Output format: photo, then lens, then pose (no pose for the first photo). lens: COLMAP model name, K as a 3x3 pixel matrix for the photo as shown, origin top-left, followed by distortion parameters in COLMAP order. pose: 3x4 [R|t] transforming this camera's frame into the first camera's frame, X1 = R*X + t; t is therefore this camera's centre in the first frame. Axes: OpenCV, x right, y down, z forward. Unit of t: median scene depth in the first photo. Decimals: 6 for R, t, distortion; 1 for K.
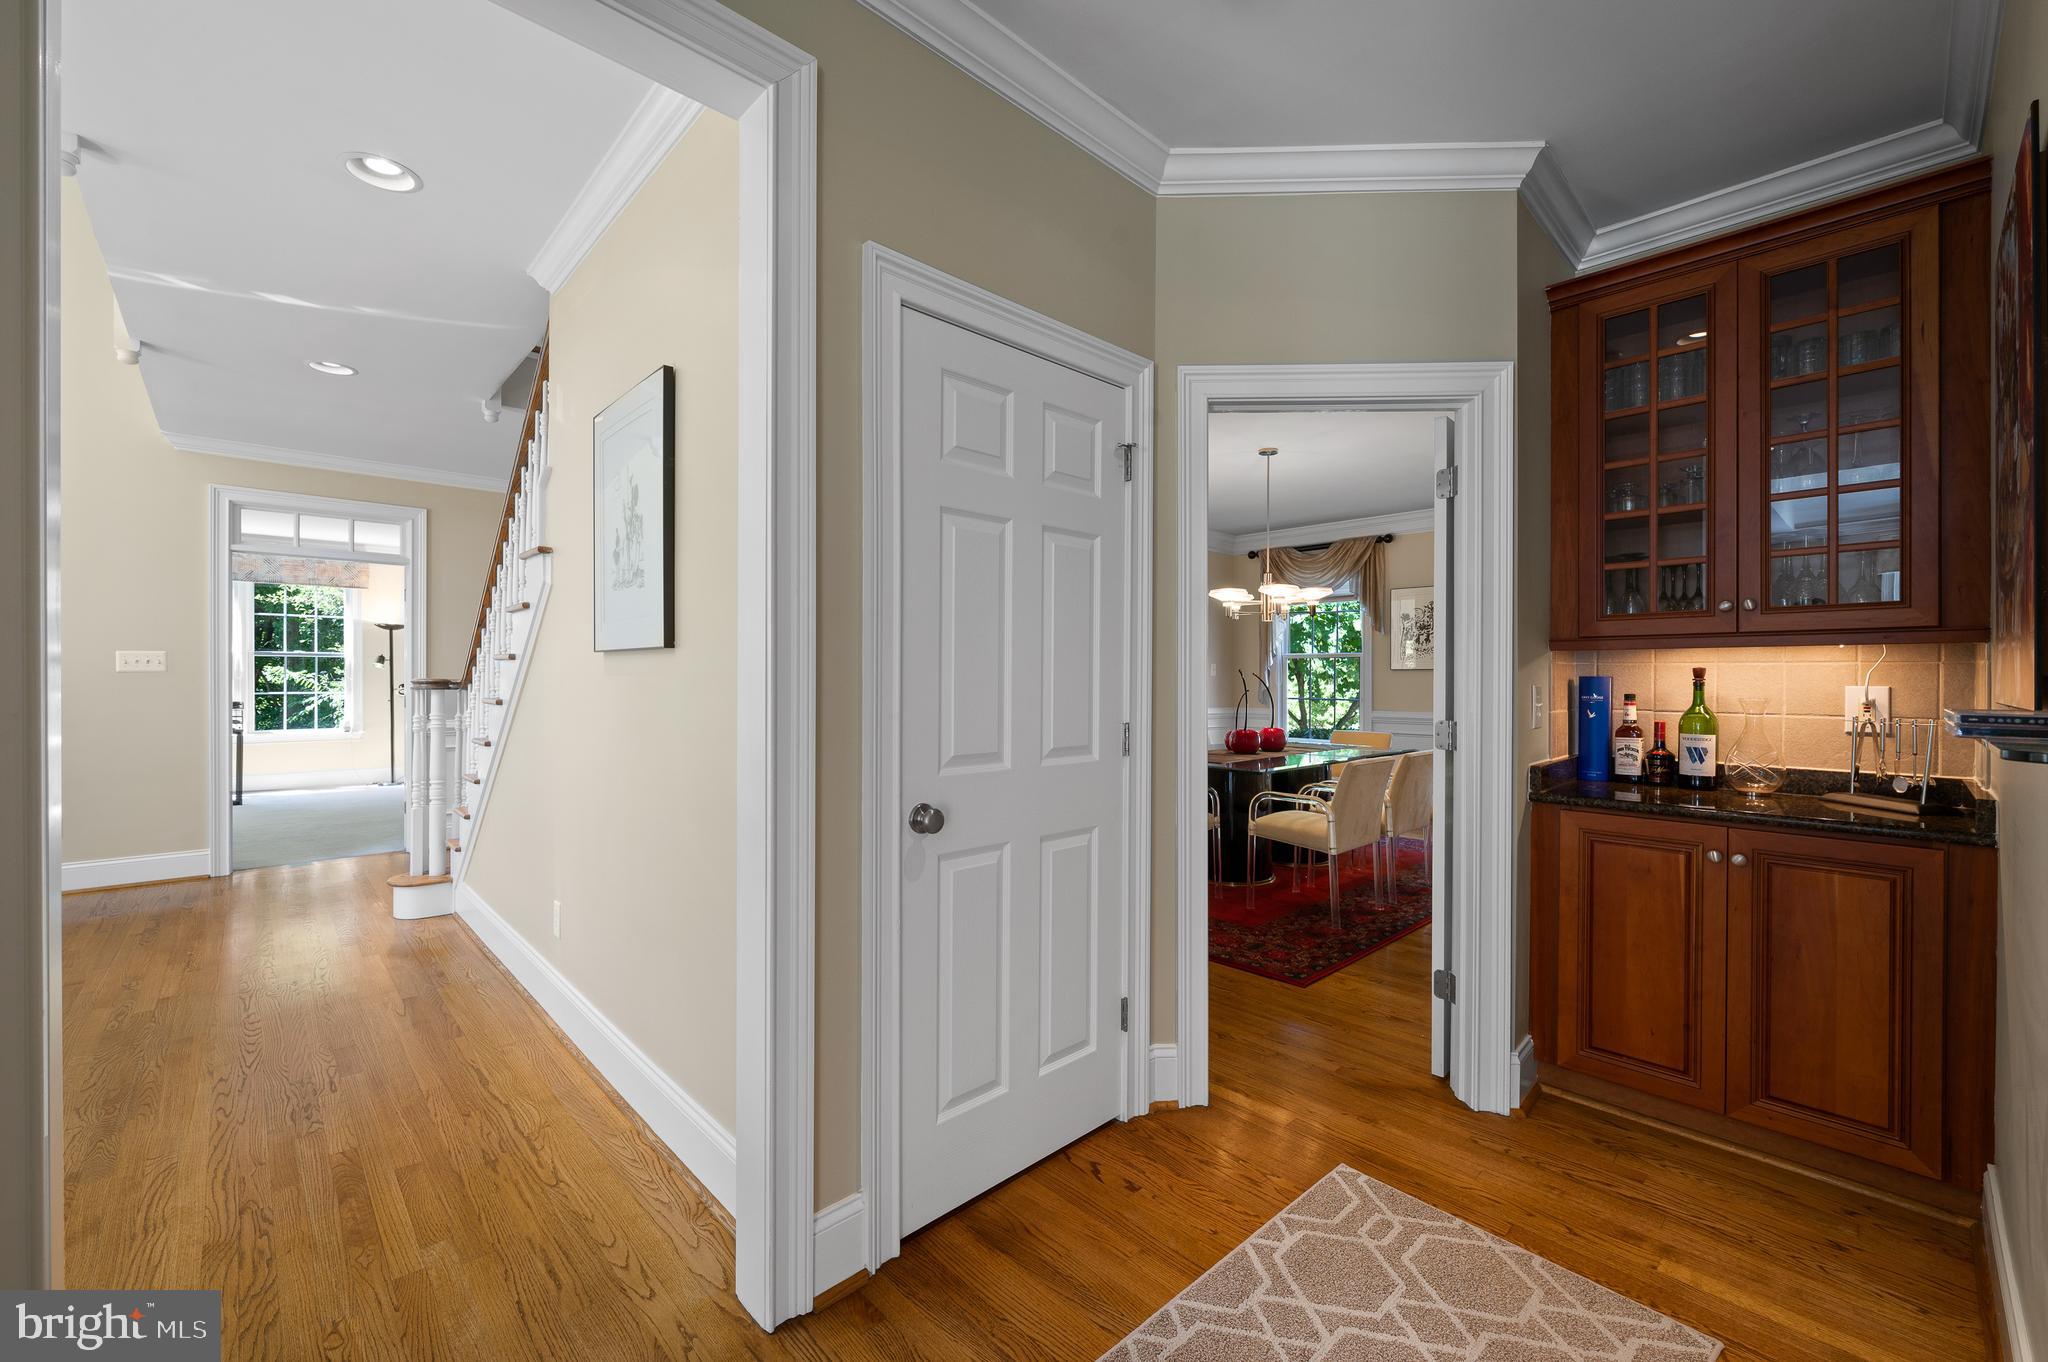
lens RADIAL K [[830.1, 0, 1021.9], [0, 830.1, 678.9], [0, 0, 1]] dist [-0.003517, 0.000794]
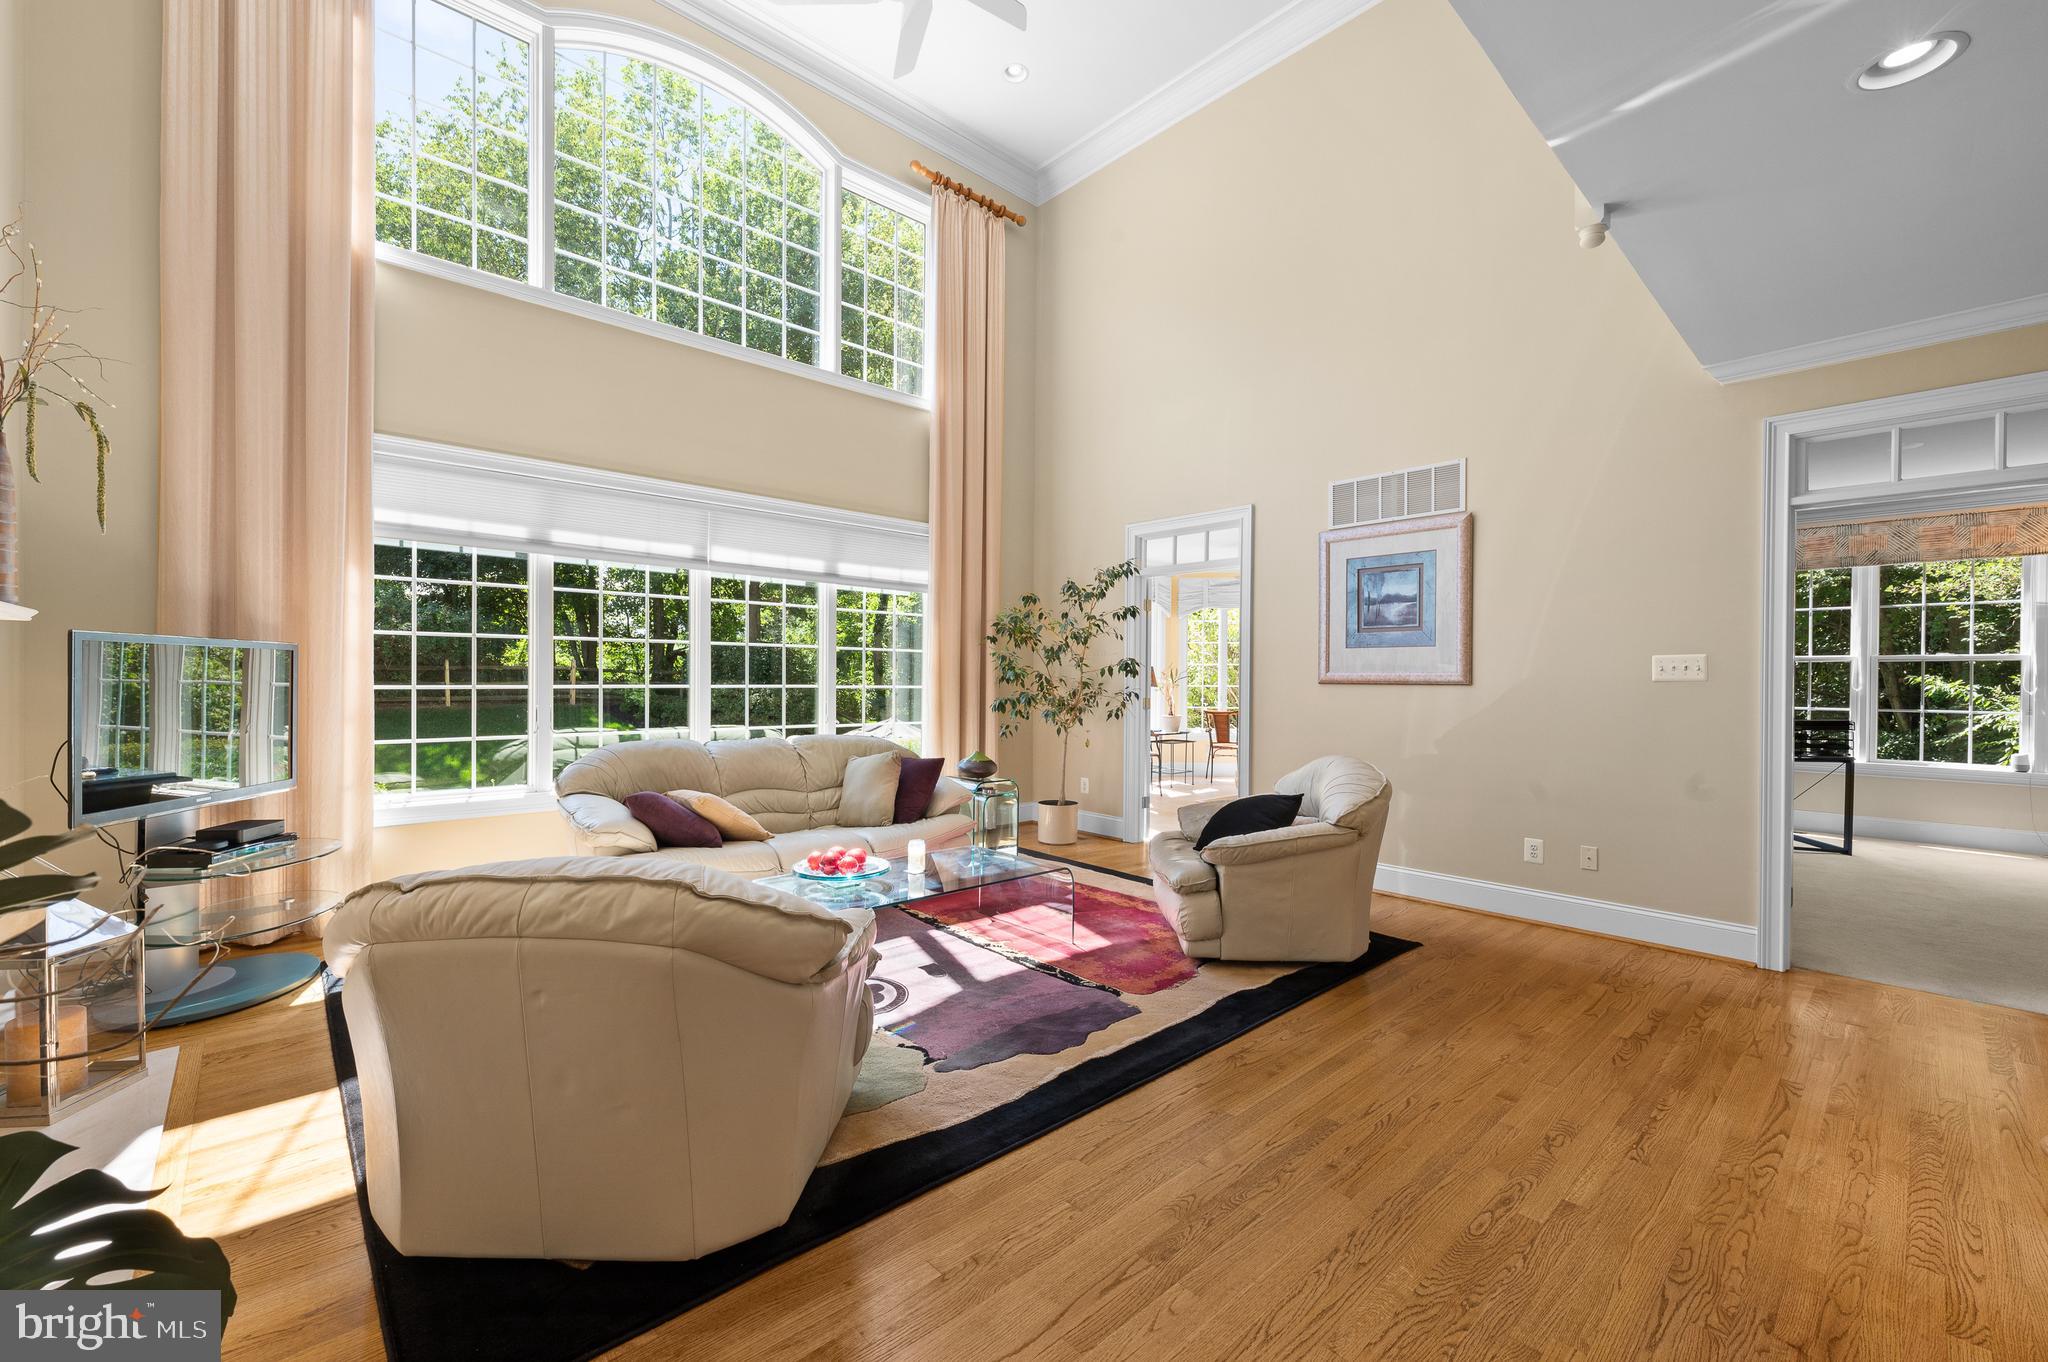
lens RADIAL K [[830.1, 0, 1020.4], [0, 830.1, 686.1], [0, 0, 1]] dist [-0.003517, 0.000794]
pose [[-0.013122, 0.001901, -0.999912, -0.140634], [-0.008055, 0.999966, 0.002006, -0.000141], [0.999881, 0.008081, -0.013106, 0.203085]]
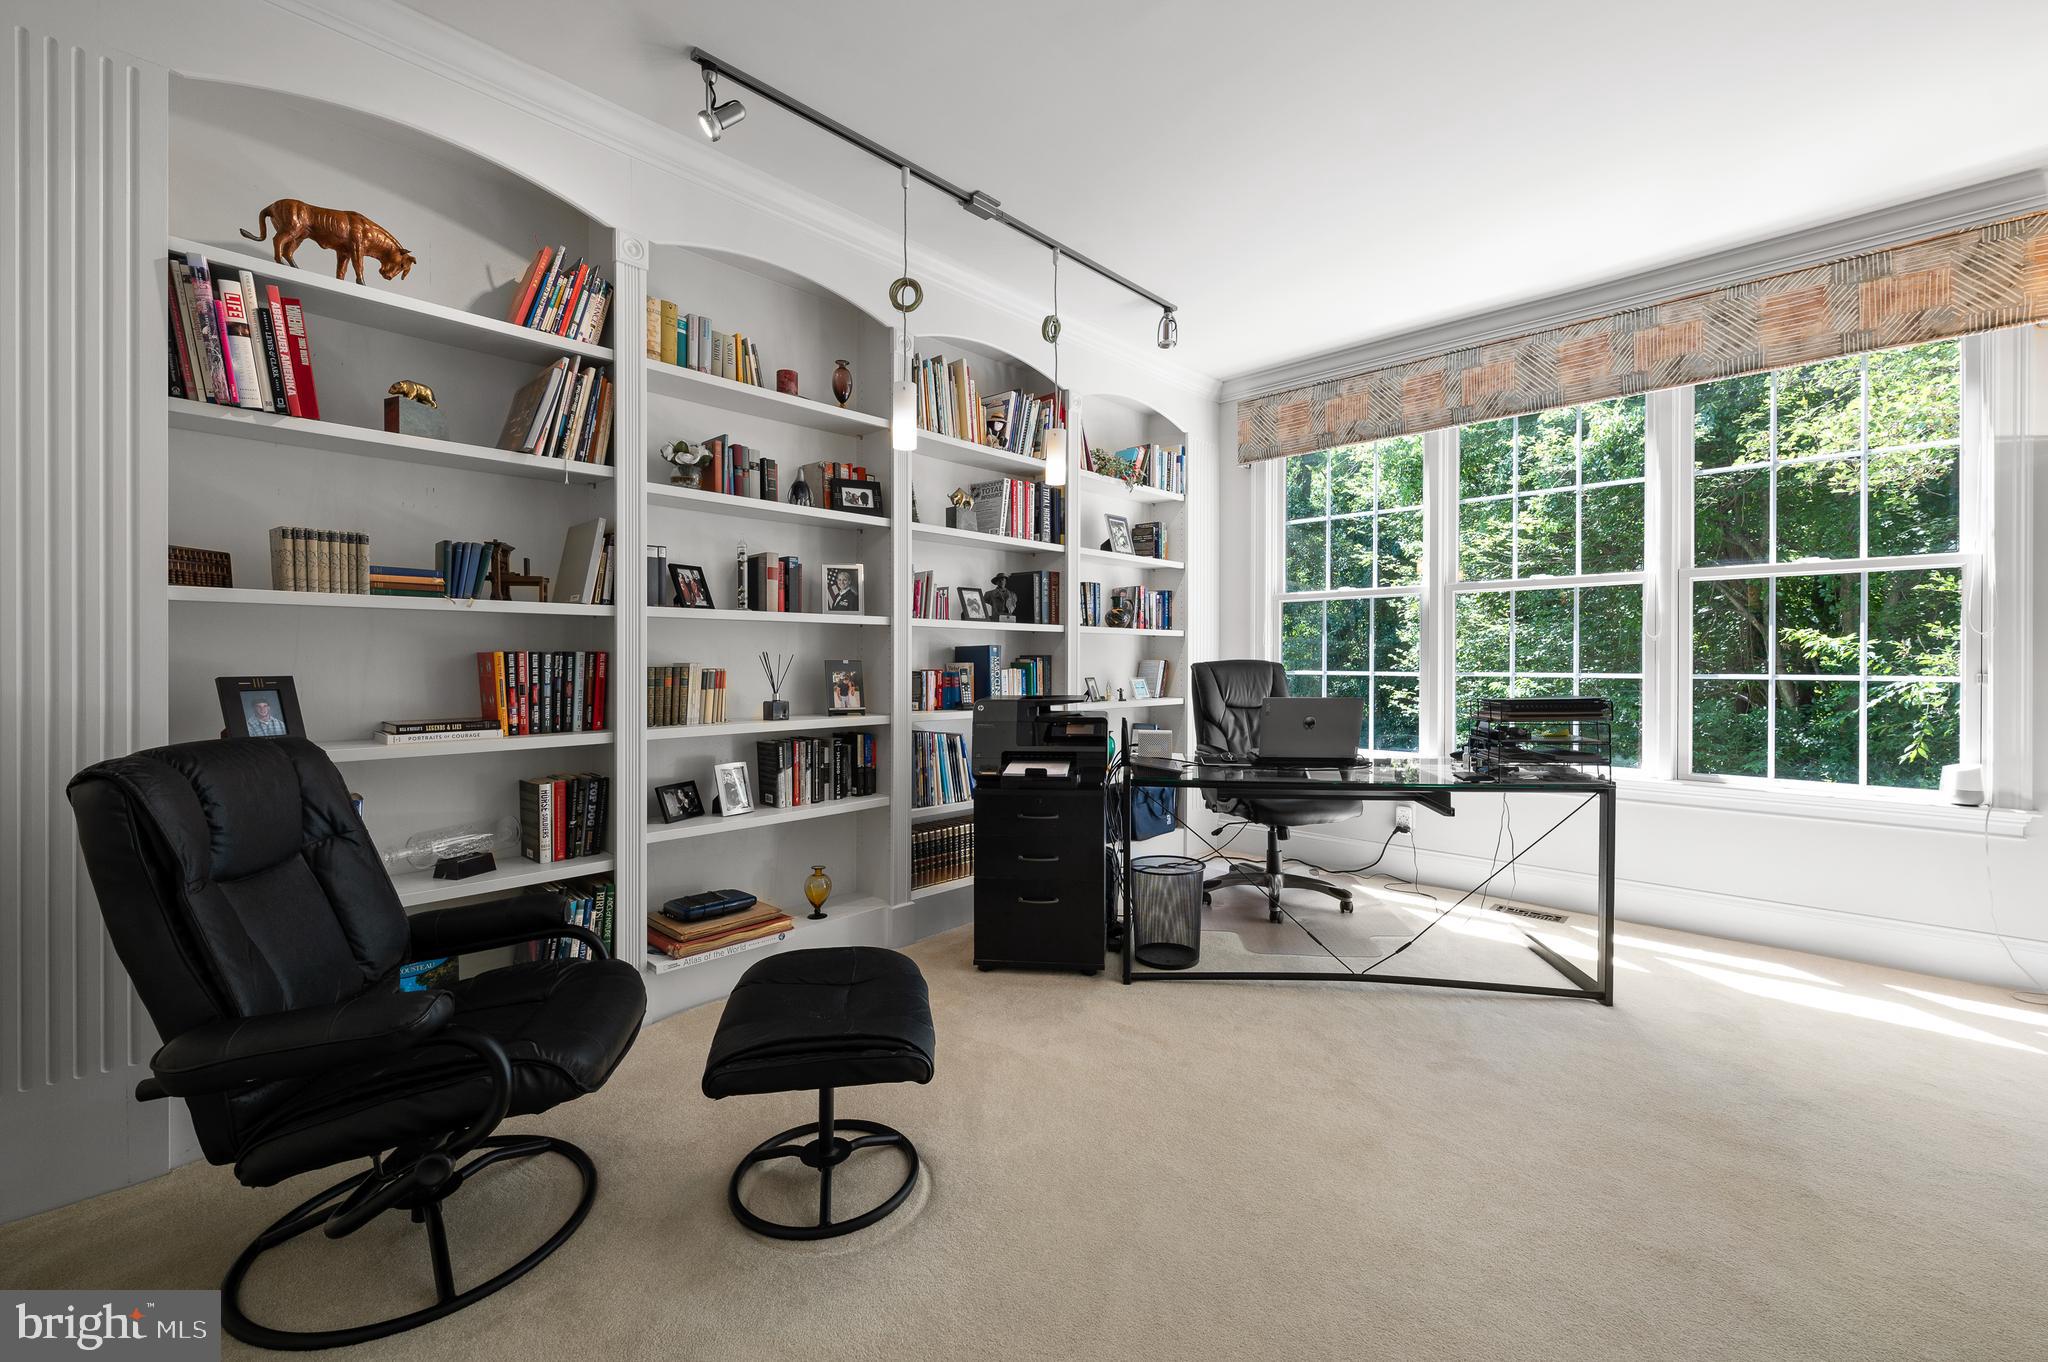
lens RADIAL K [[830.1, 0, 1030.4], [0, 830.1, 666.6], [0, 0, 1]] dist [-0.003517, 0.000794]
pose [[0.050604, -0.000495, -0.998719, -0.531344], [-0.000769, 1.000000, -0.000535, 0.012365], [0.998718, 0.000795, 0.050604, 0.642096]]
